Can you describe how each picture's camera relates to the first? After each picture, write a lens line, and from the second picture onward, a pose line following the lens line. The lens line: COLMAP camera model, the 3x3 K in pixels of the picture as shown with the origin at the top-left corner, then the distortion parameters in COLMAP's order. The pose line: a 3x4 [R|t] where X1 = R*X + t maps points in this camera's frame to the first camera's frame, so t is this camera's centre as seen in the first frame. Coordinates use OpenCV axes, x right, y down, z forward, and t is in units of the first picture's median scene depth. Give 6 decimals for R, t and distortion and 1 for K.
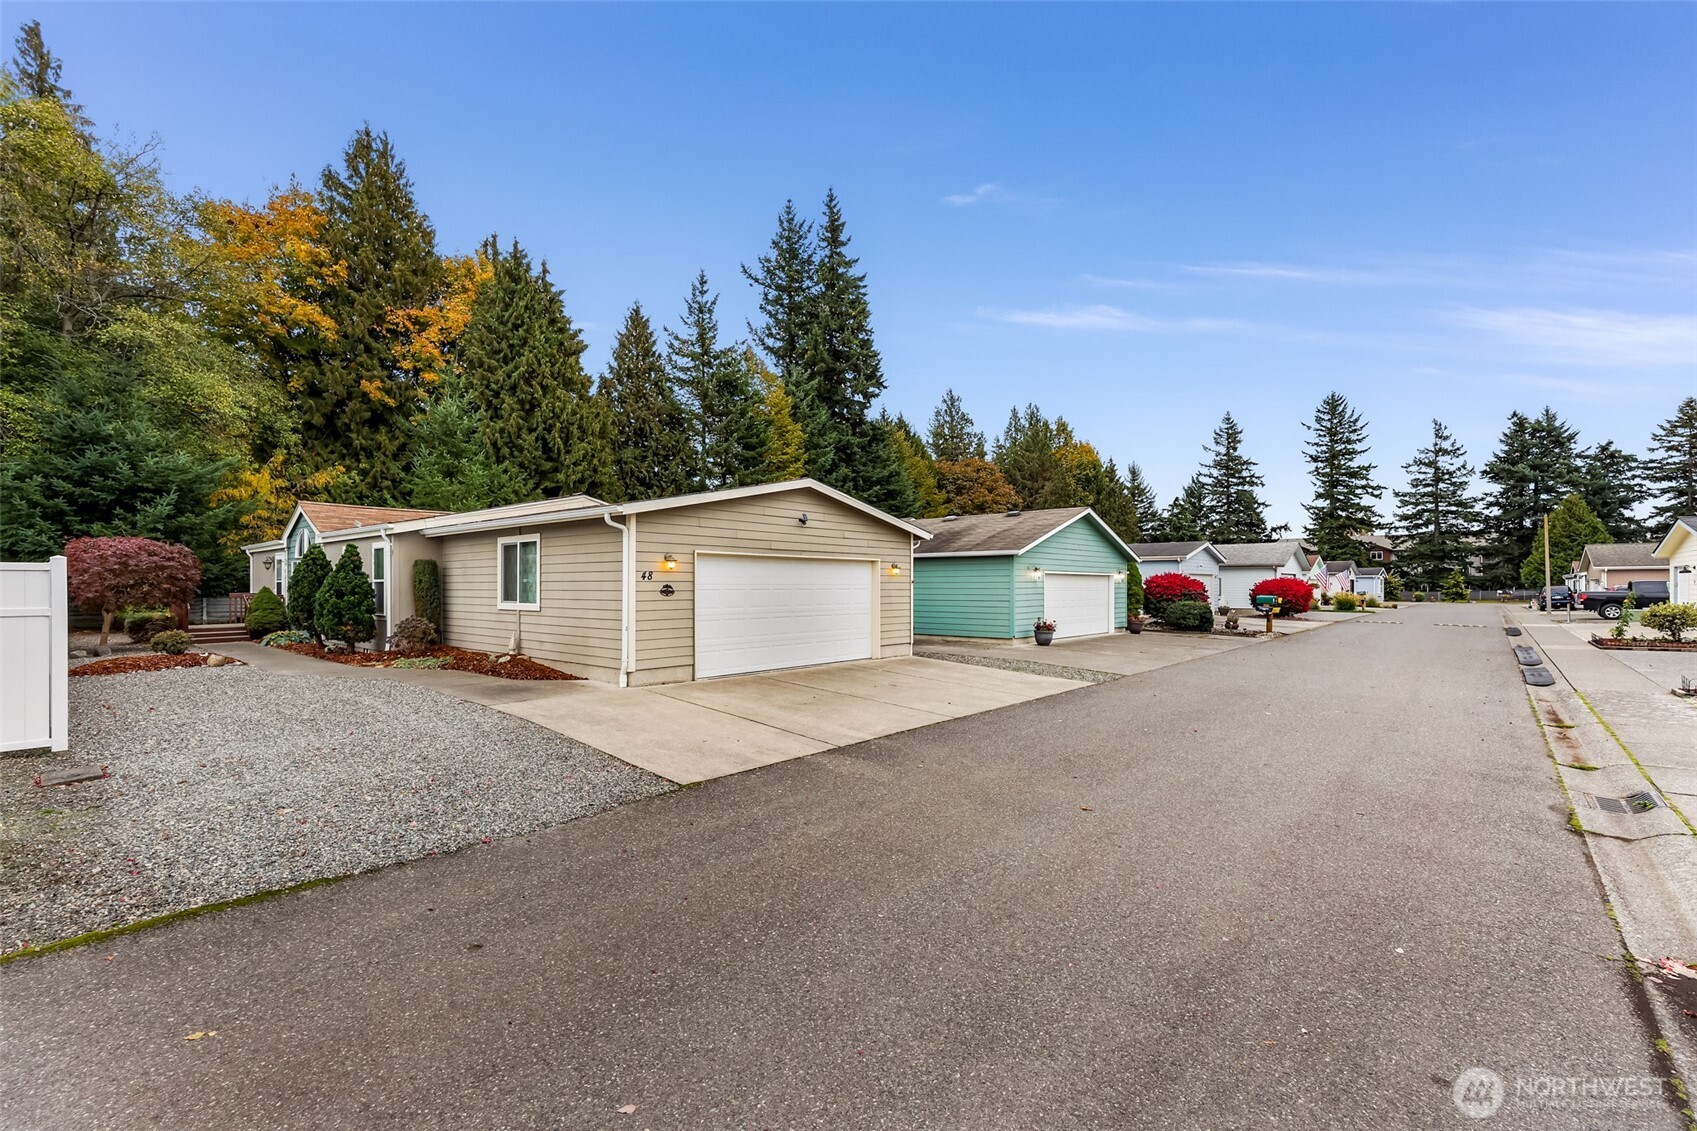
lens RADIAL K [[727.3, 0, 846.5], [0, 727.3, 588.7], [0, 0, 1]] dist [0.001231, -0.000129]
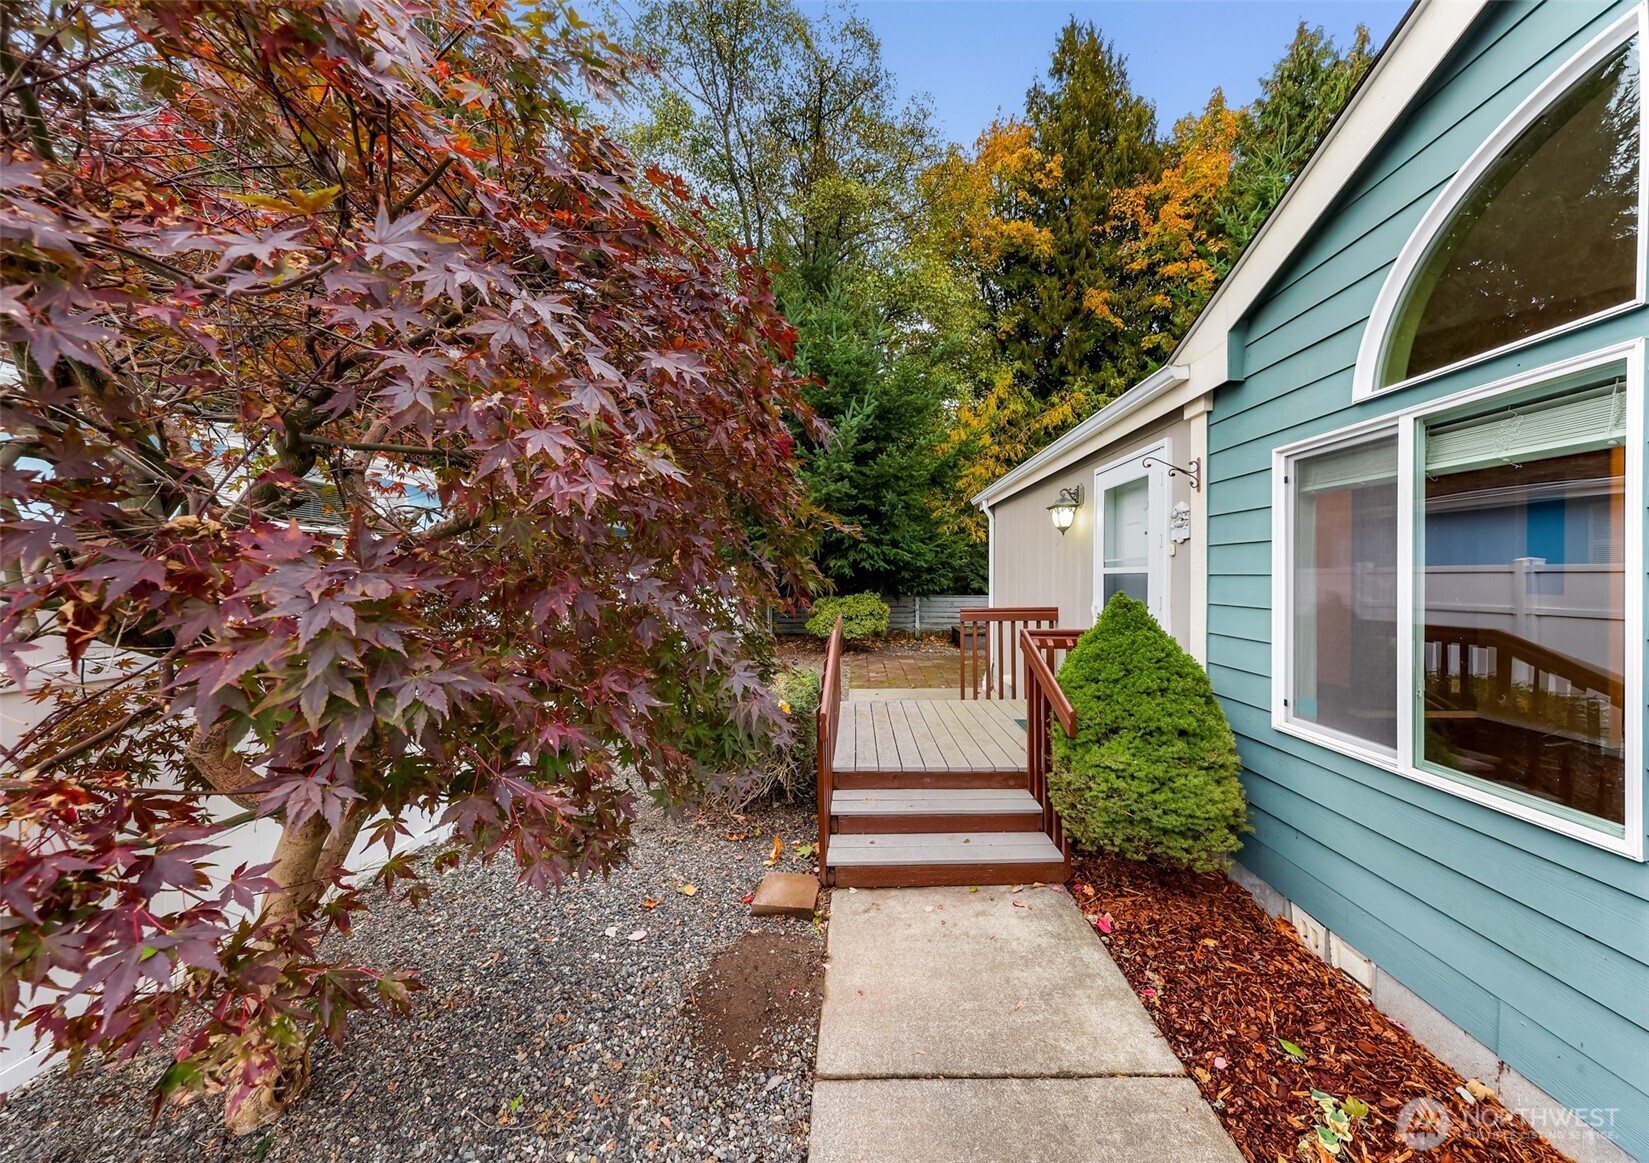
lens RADIAL K [[525.7, 0, 864.3], [0, 525.7, 578.0], [0, 0, 1]] dist [0.000051, 0.000003]
pose [[0.669600, 0.002656, -0.742717, -0.408474], [-0.005150, 0.999986, -0.001067, -0.003682], [0.742704, 0.004539, 0.669604, 0.470872]]
